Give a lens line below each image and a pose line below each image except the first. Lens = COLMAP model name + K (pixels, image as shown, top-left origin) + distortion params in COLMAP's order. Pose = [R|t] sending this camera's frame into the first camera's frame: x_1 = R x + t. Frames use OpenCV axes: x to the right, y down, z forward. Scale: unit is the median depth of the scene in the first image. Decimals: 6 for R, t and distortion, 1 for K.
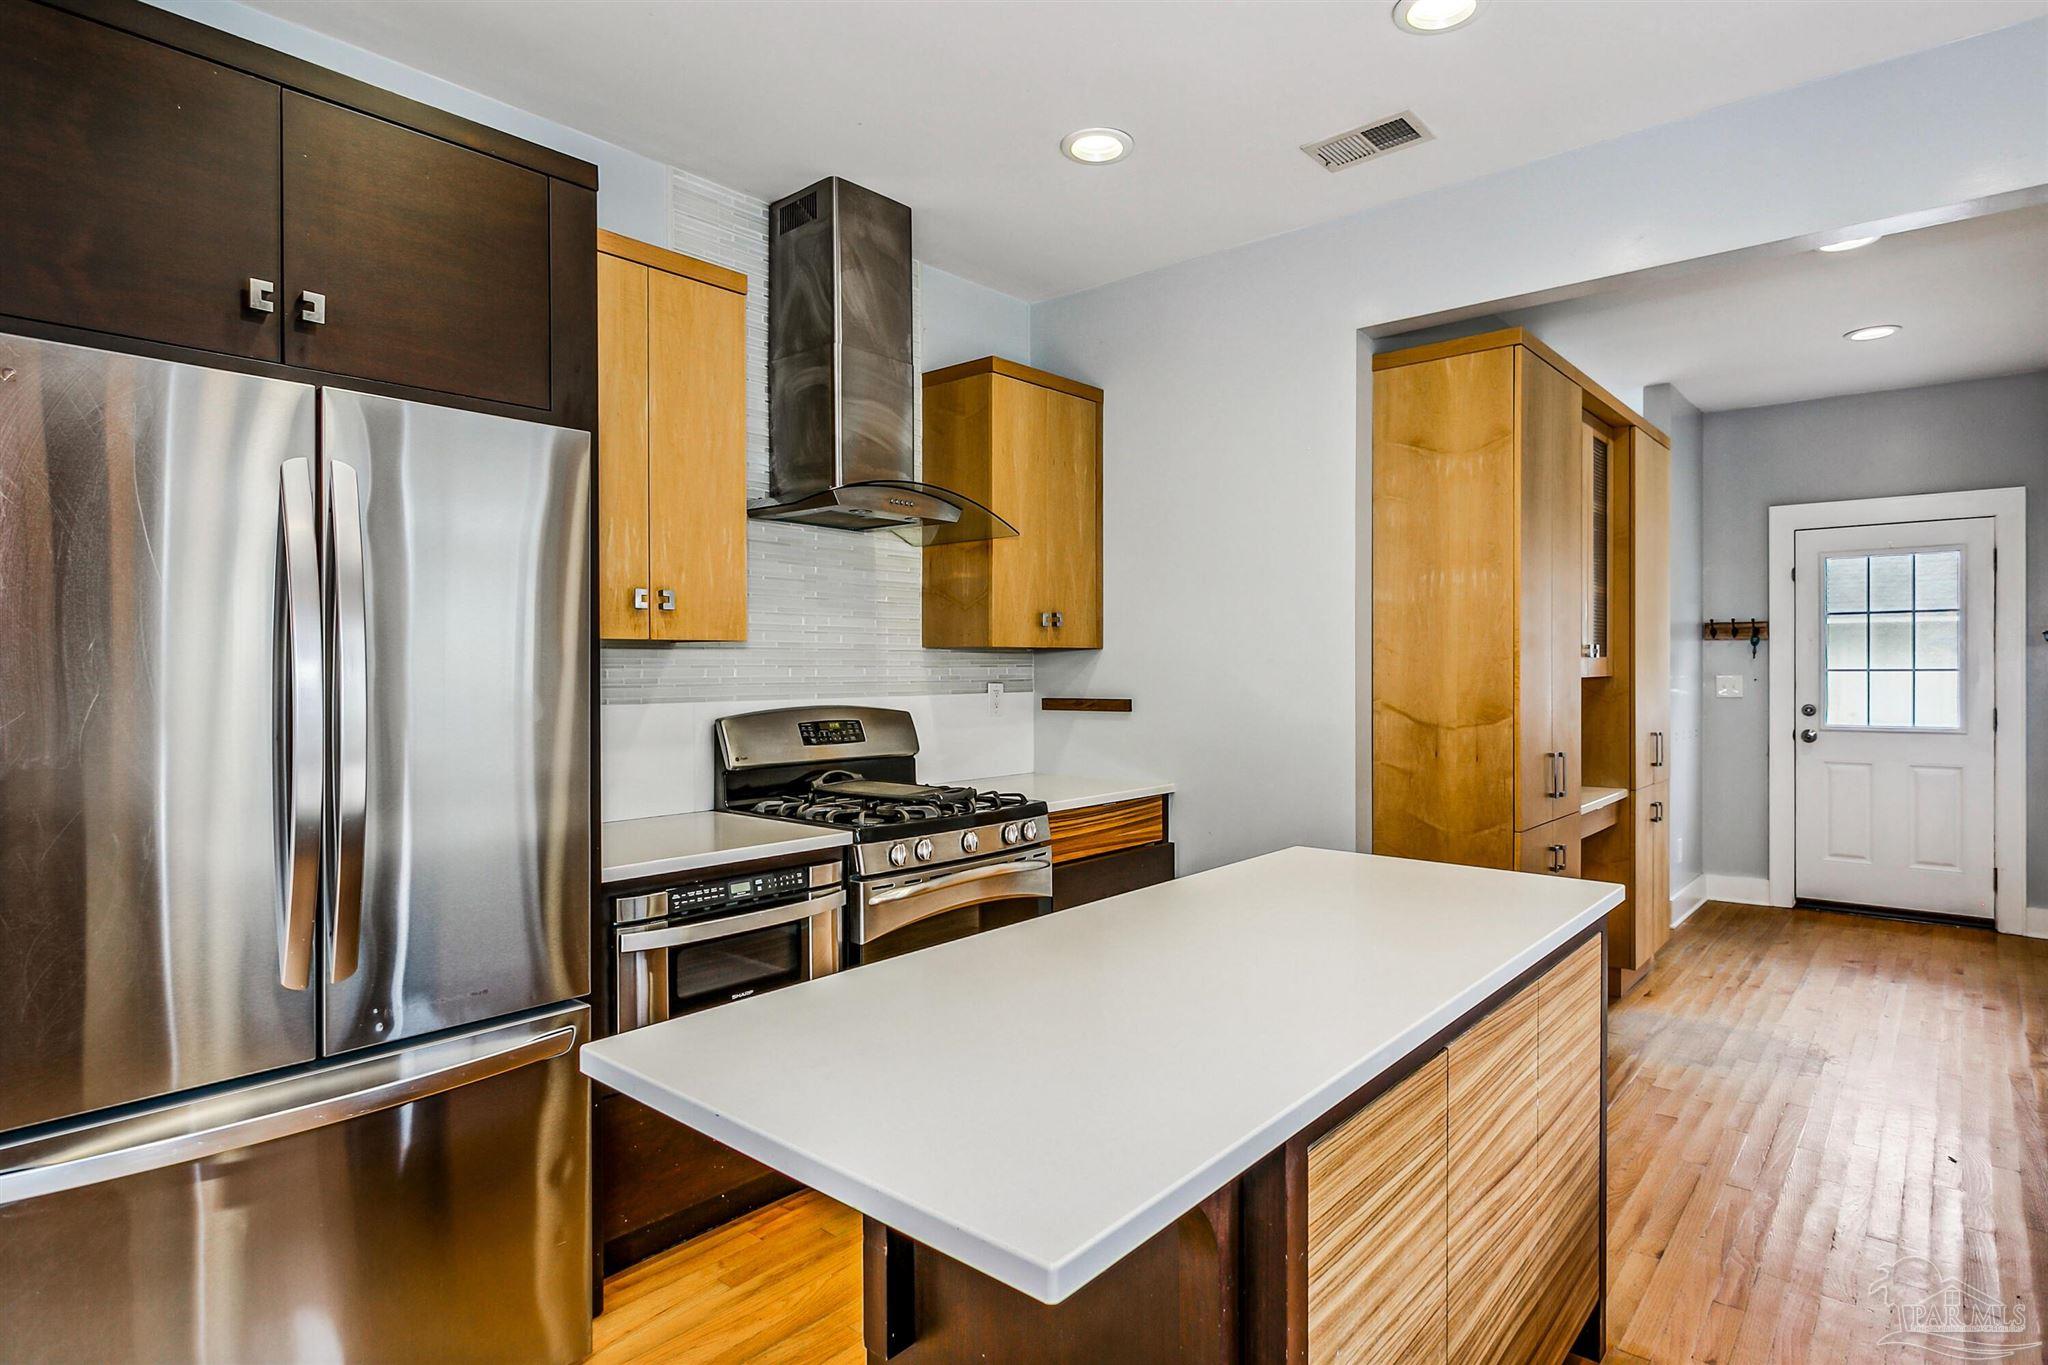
lens RADIAL K [[1113.4, 0, 1019.7], [0, 1113.4, 671.5], [0, 0, 1]] dist [0.004197, 0.001266]
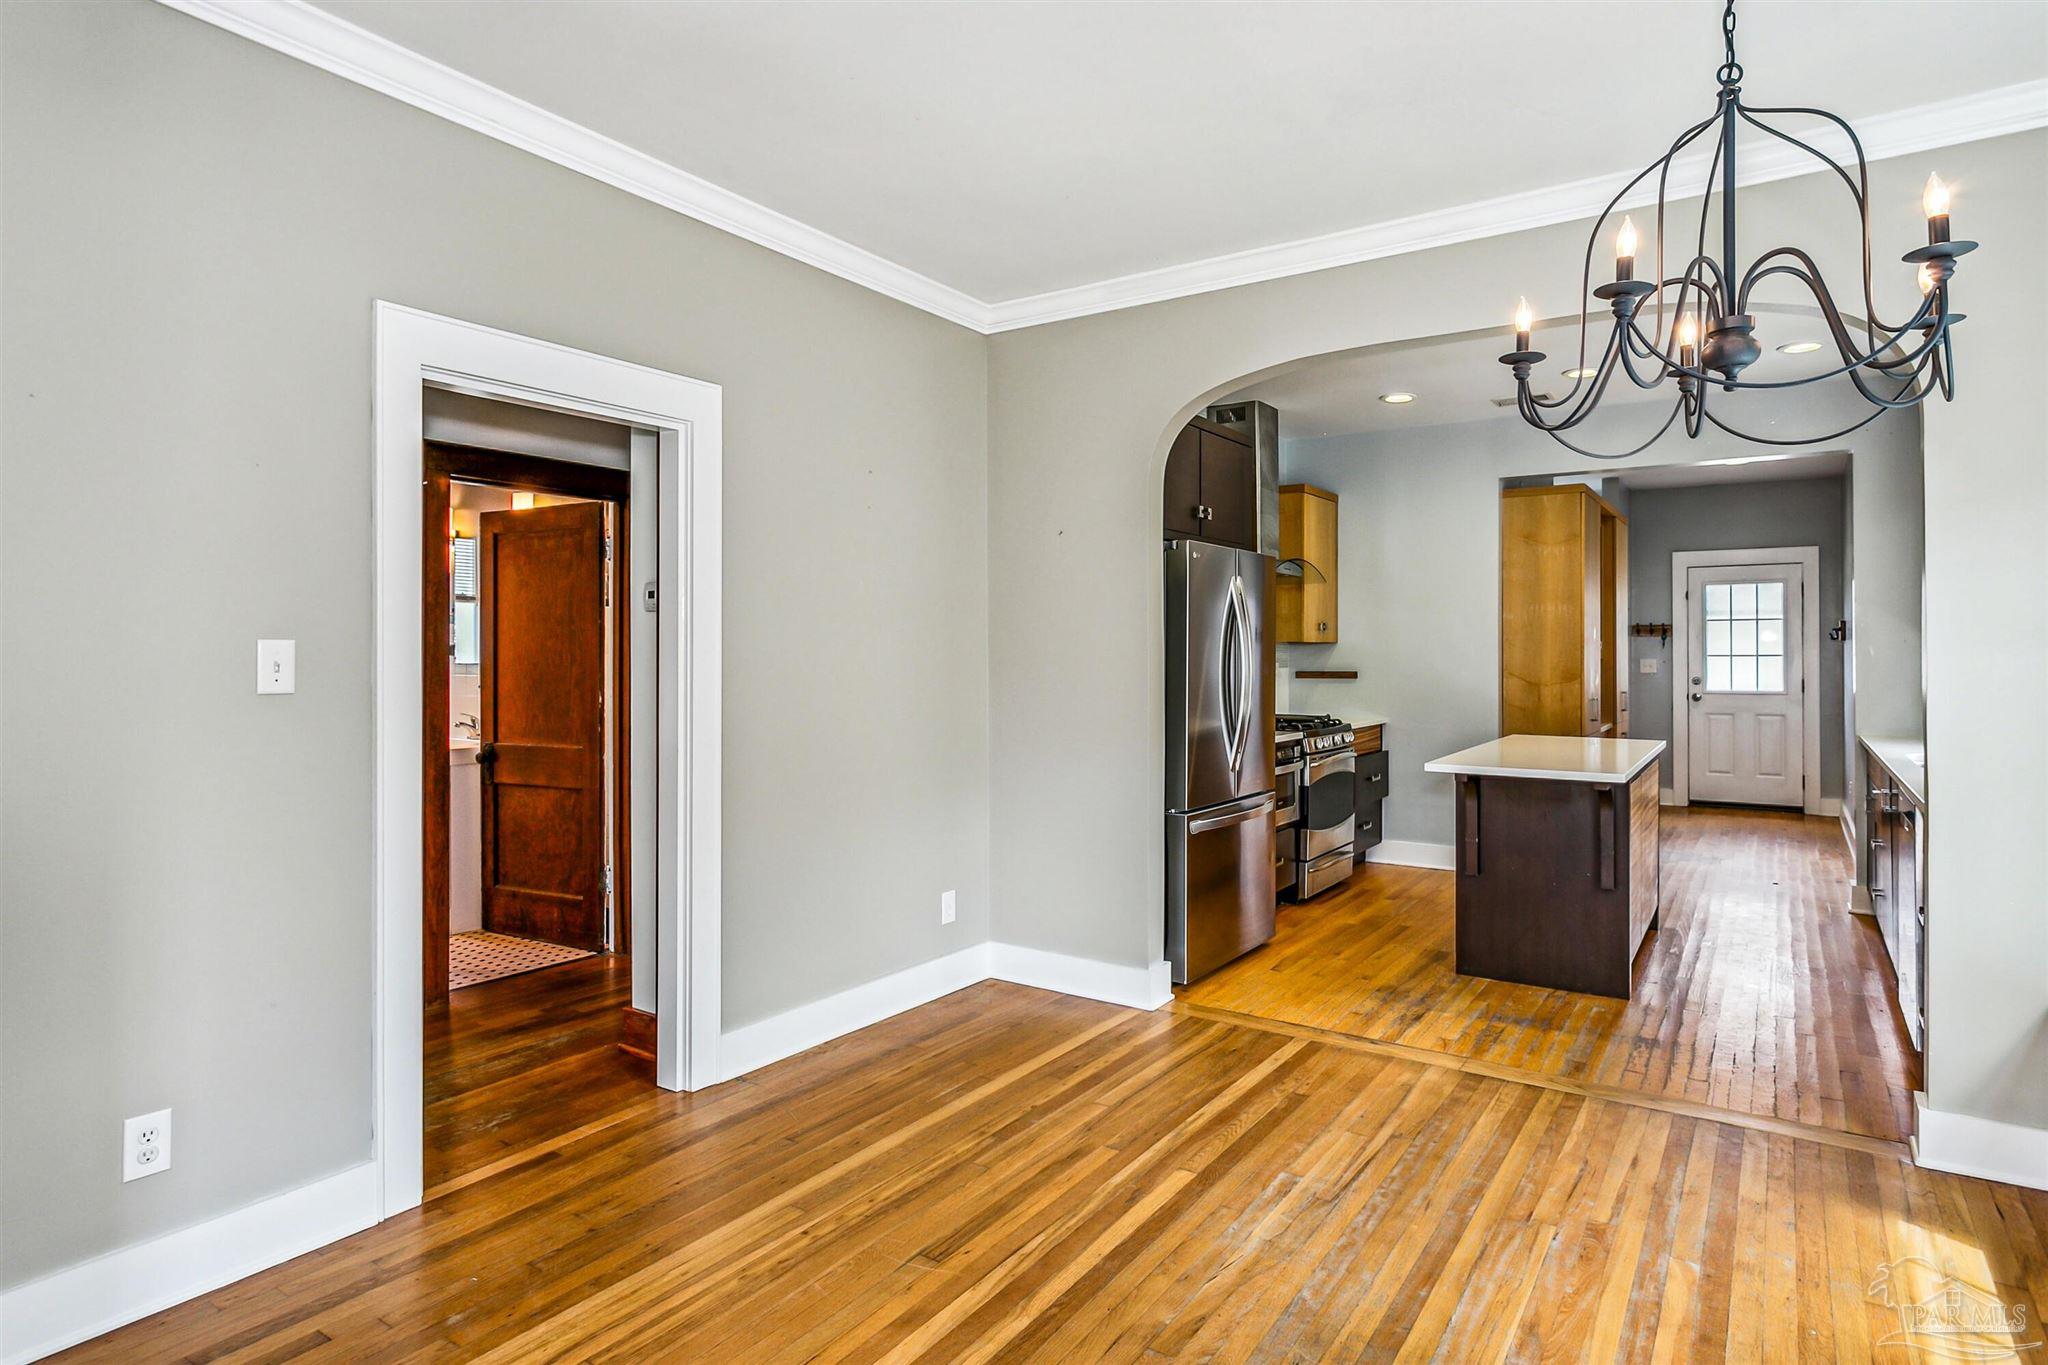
lens RADIAL K [[1113.4, 0, 1043.6], [0, 1113.4, 652.9], [0, 0, 1]] dist [0.004197, 0.001266]
pose [[0.992996, 0.000528, 0.118149, -0.690912], [0.000062, 0.999988, -0.004991, 0.004444], [-0.118150, 0.004963, 0.992983, -0.799376]]
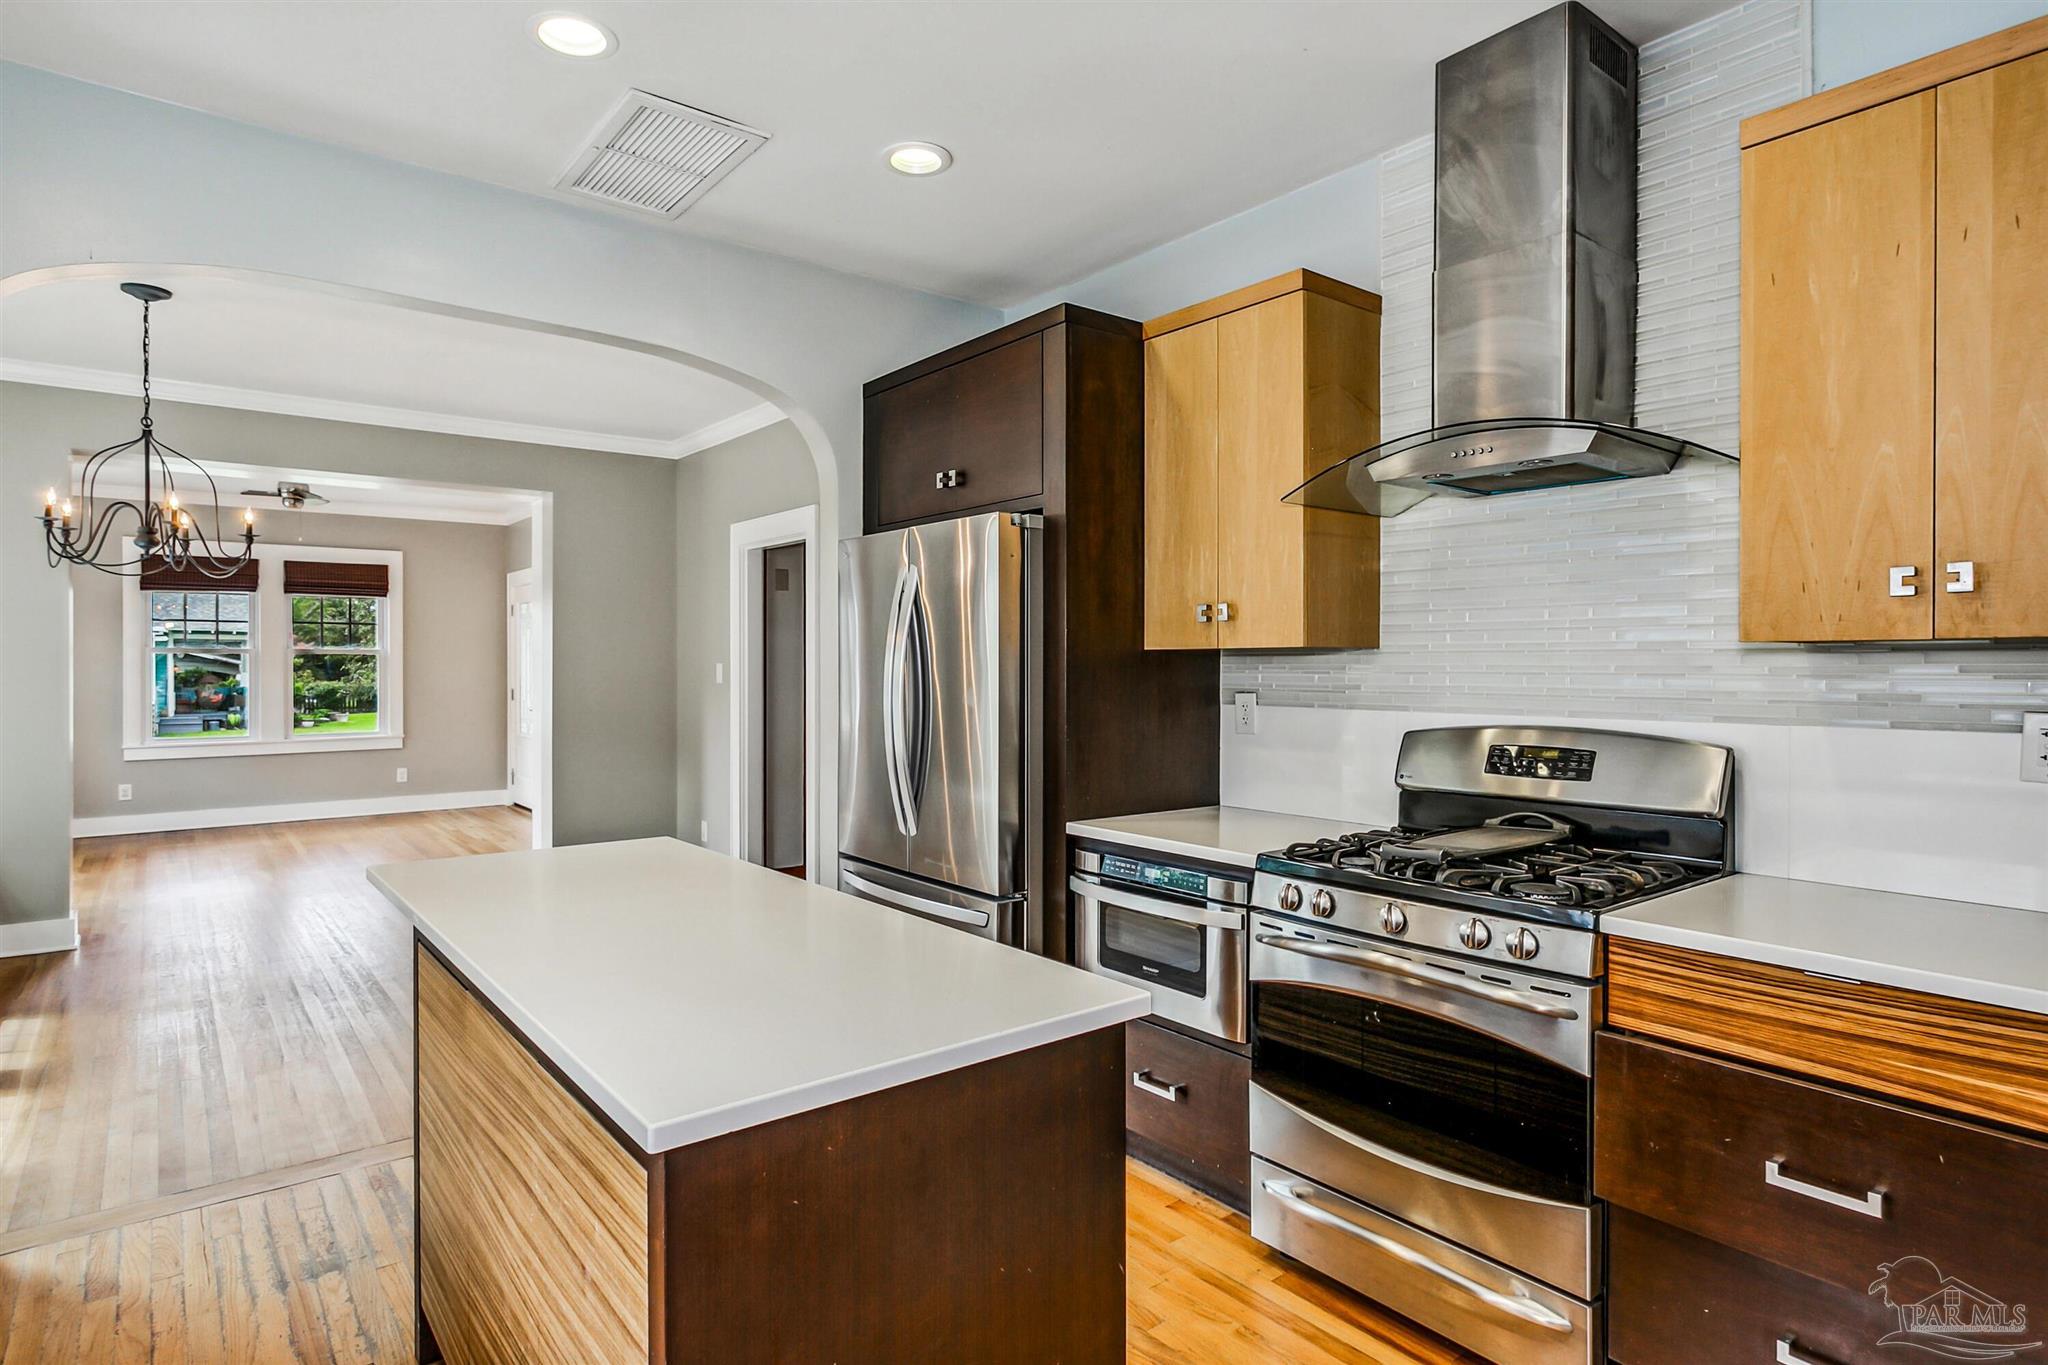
lens RADIAL K [[1113.4, 0, 1027.5], [0, 1113.4, 672.2], [0, 0, 1]] dist [0.004197, 0.001266]
pose [[-0.194281, 0.004168, -0.980937, 0.614475], [-0.007073, 0.999959, 0.005649, -0.007342], [0.980920, 0.008036, -0.194243, 0.783017]]
